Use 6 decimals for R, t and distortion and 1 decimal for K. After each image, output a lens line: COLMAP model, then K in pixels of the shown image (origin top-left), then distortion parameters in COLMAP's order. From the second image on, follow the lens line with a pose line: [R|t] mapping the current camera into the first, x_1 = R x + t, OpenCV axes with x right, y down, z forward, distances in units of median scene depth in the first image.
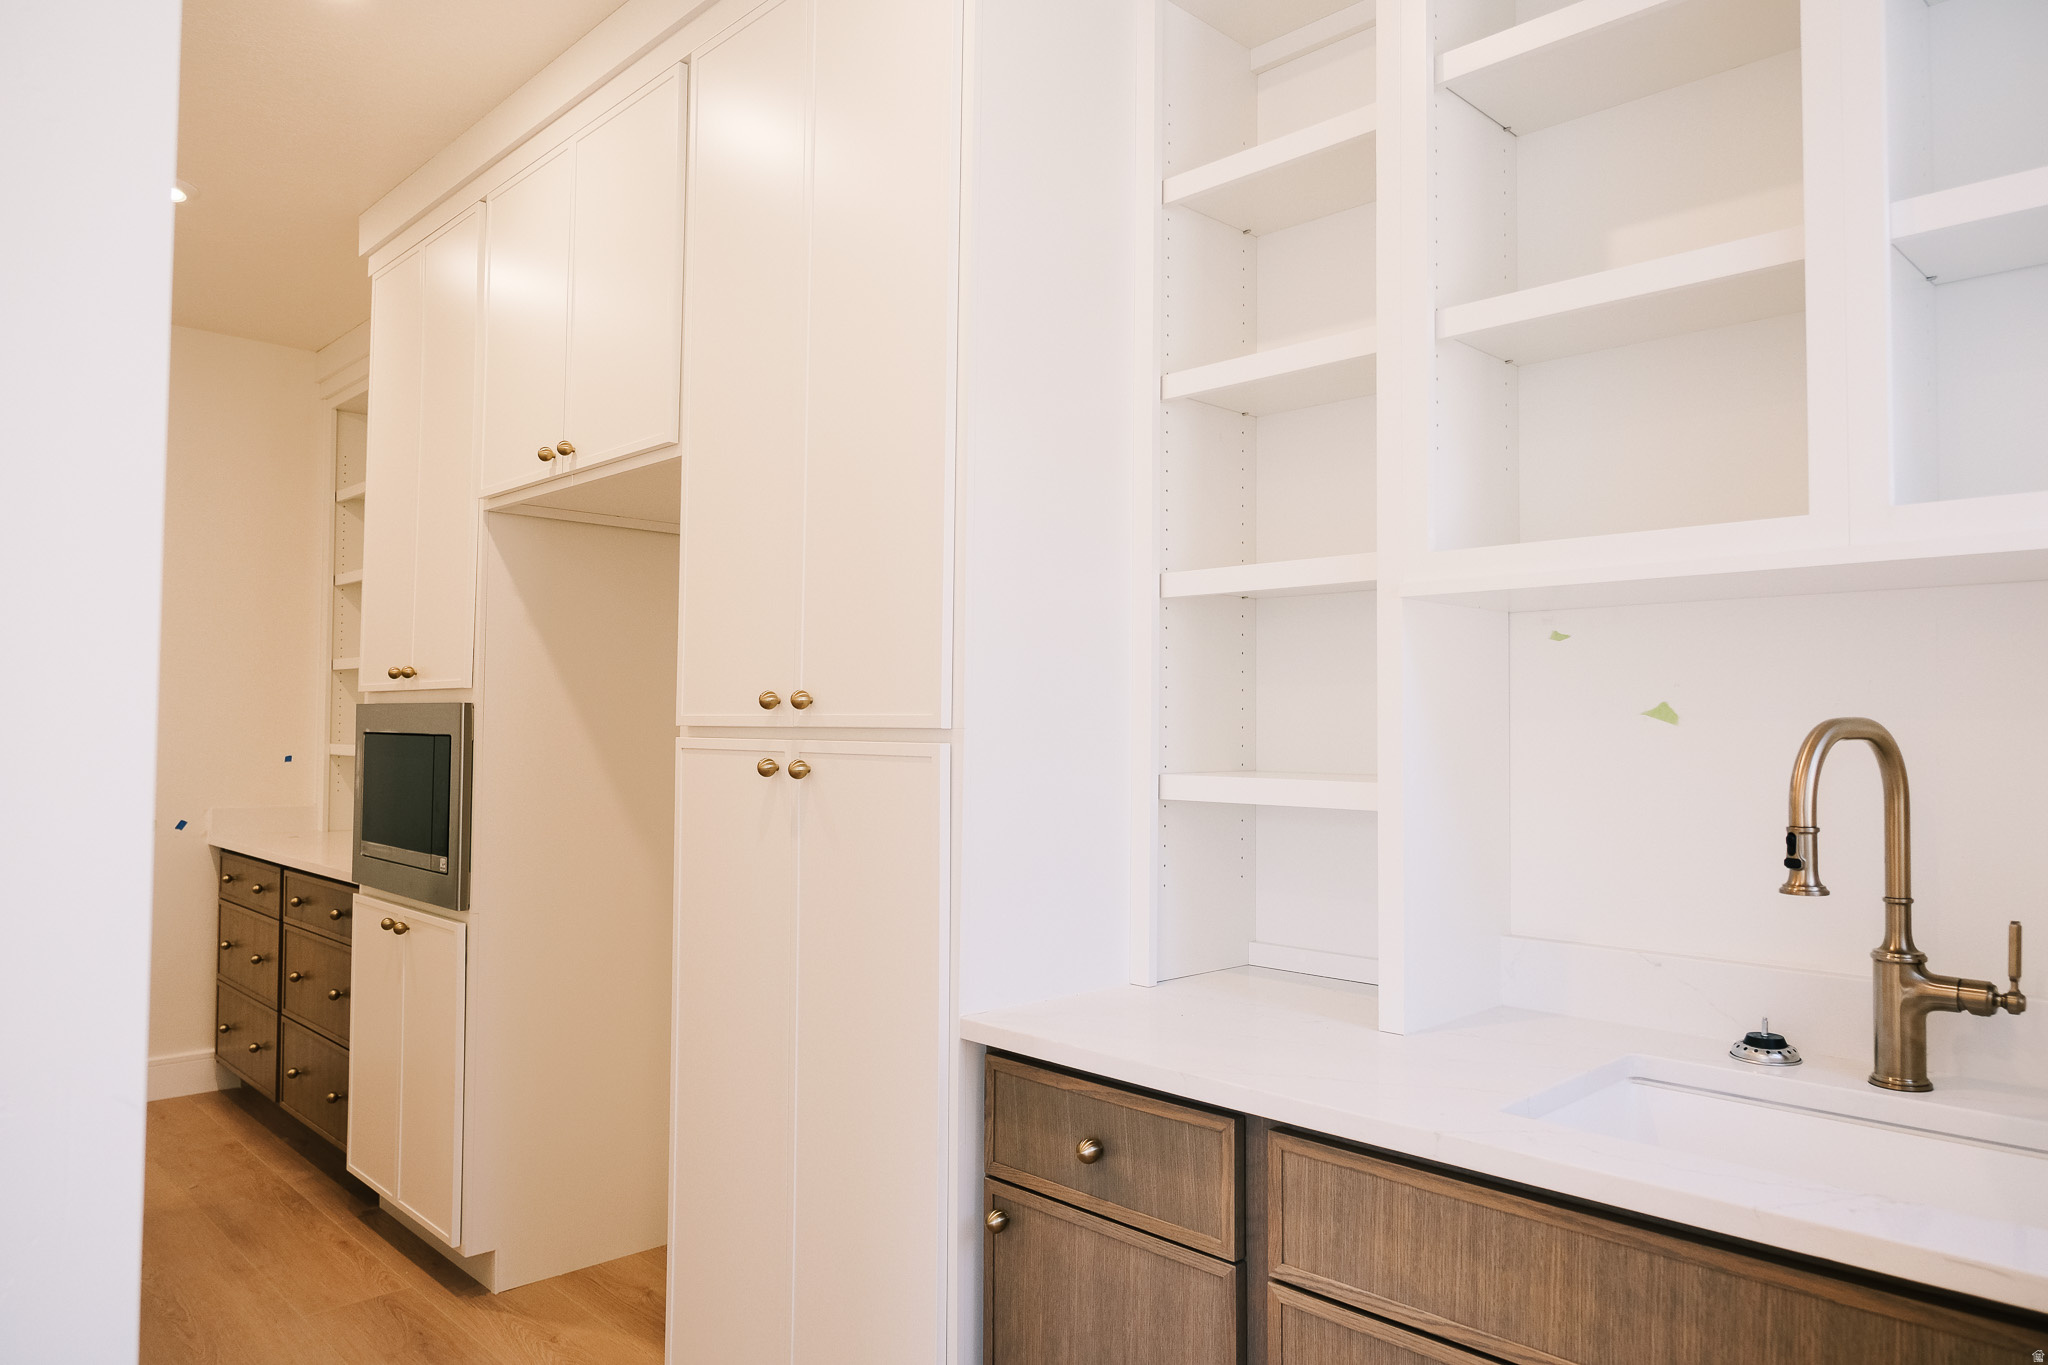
lens RADIAL K [[1325.1, 0, 1042.0], [0, 1325.1, 687.4], [0, 0, 1]] dist [-0.008959, -0.001233]
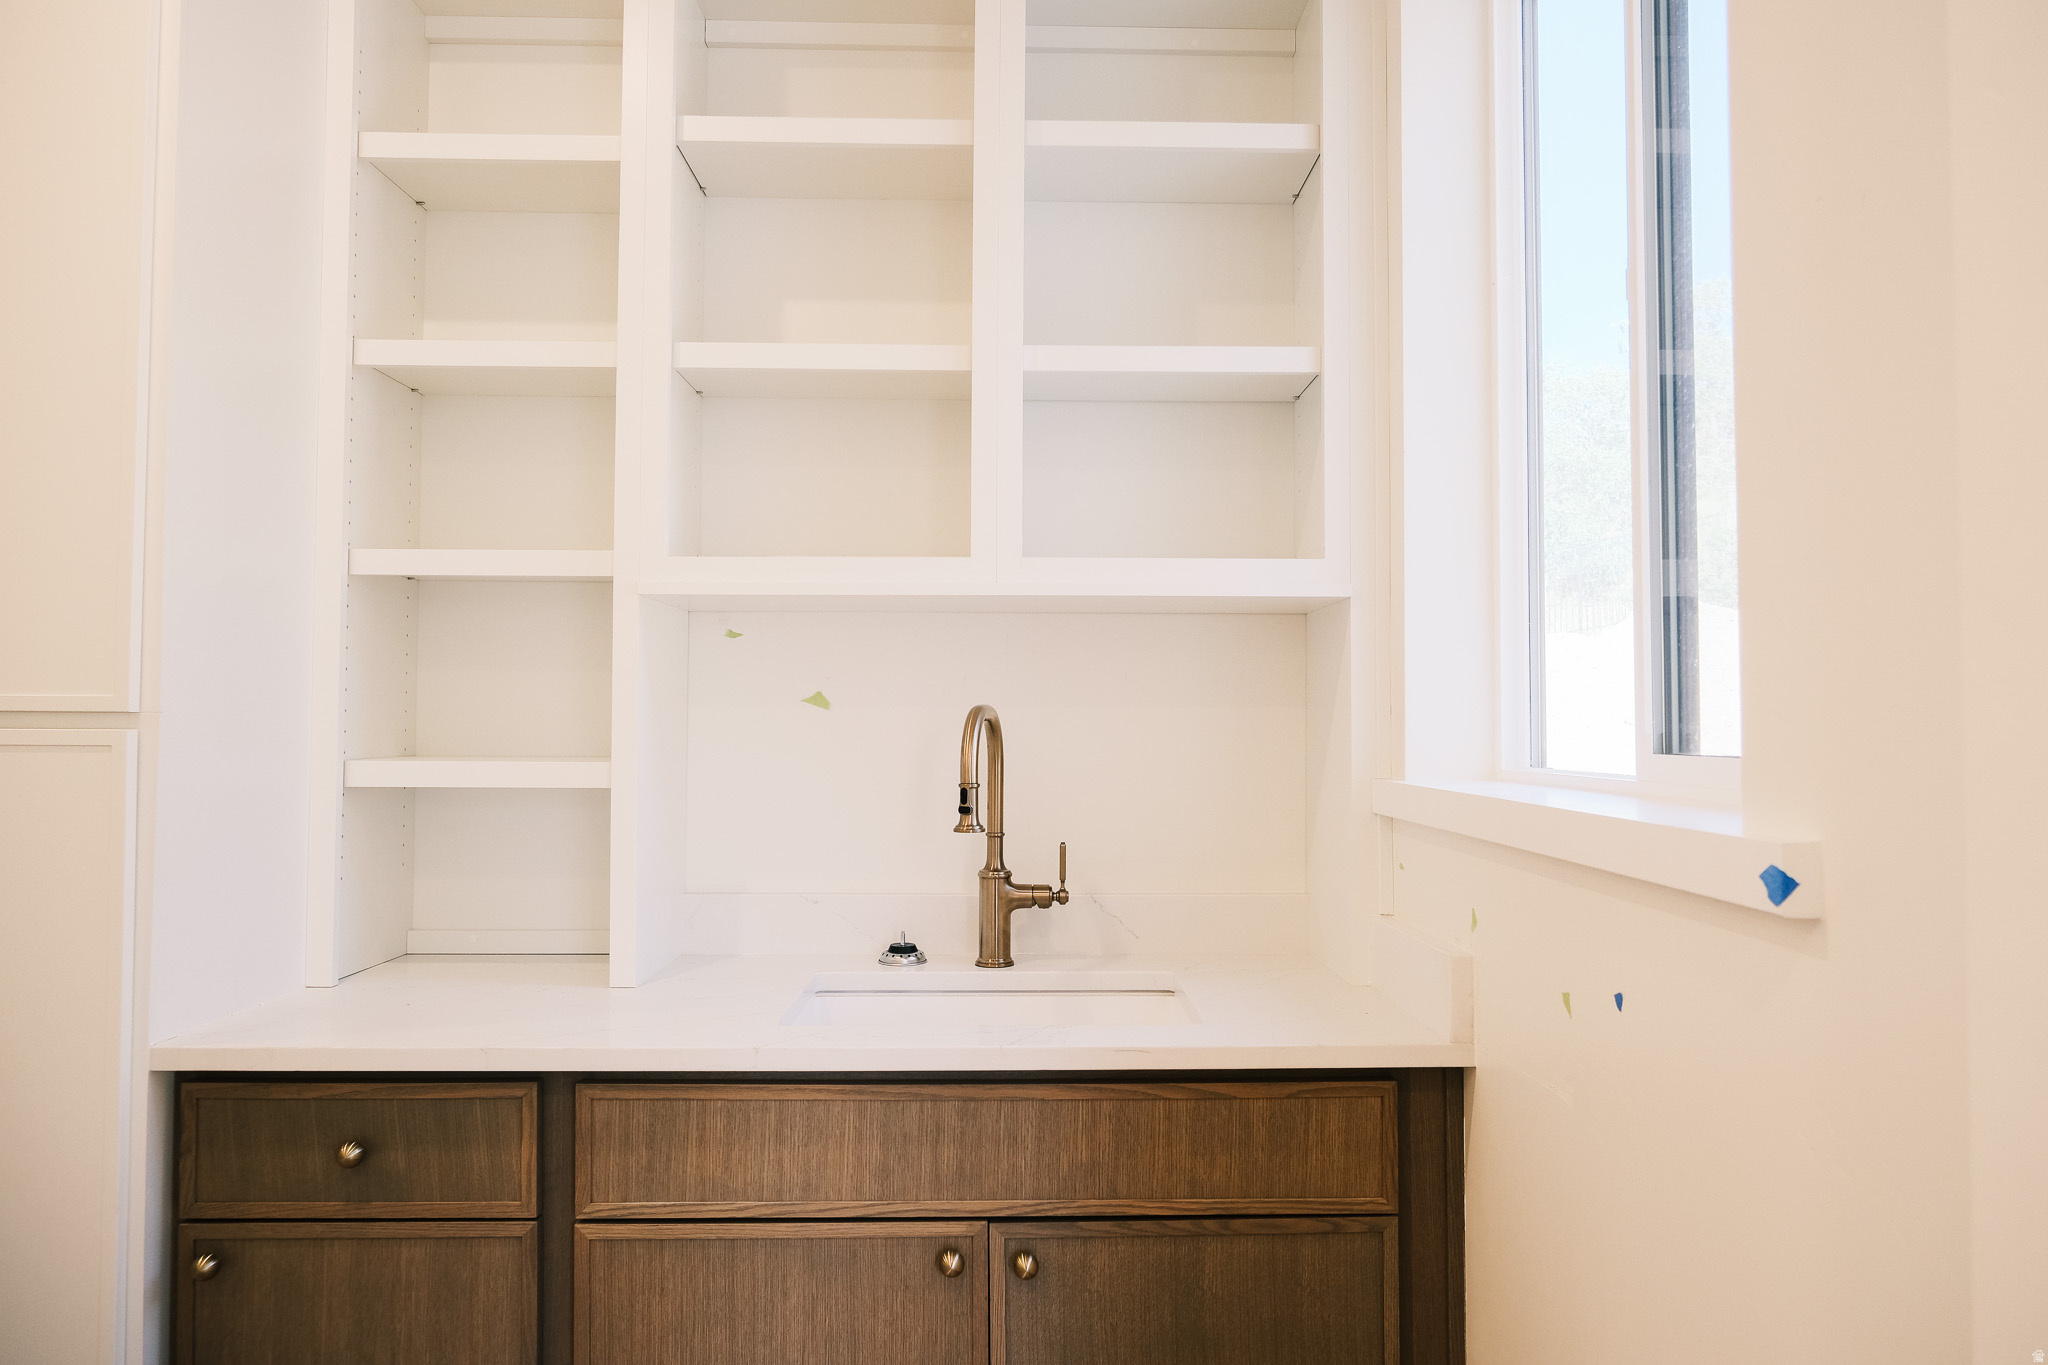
lens RADIAL K [[1329.4, 0, 1024.0], [0, 1329.4, 682.5], [0, 0, 1]] dist [-0.000396, 0.003792]
pose [[0.694534, 0.017469, 0.719248, -0.366482], [-0.022937, 0.999735, -0.002133, 0.000900], [-0.719094, -0.015015, 0.694750, -0.011436]]
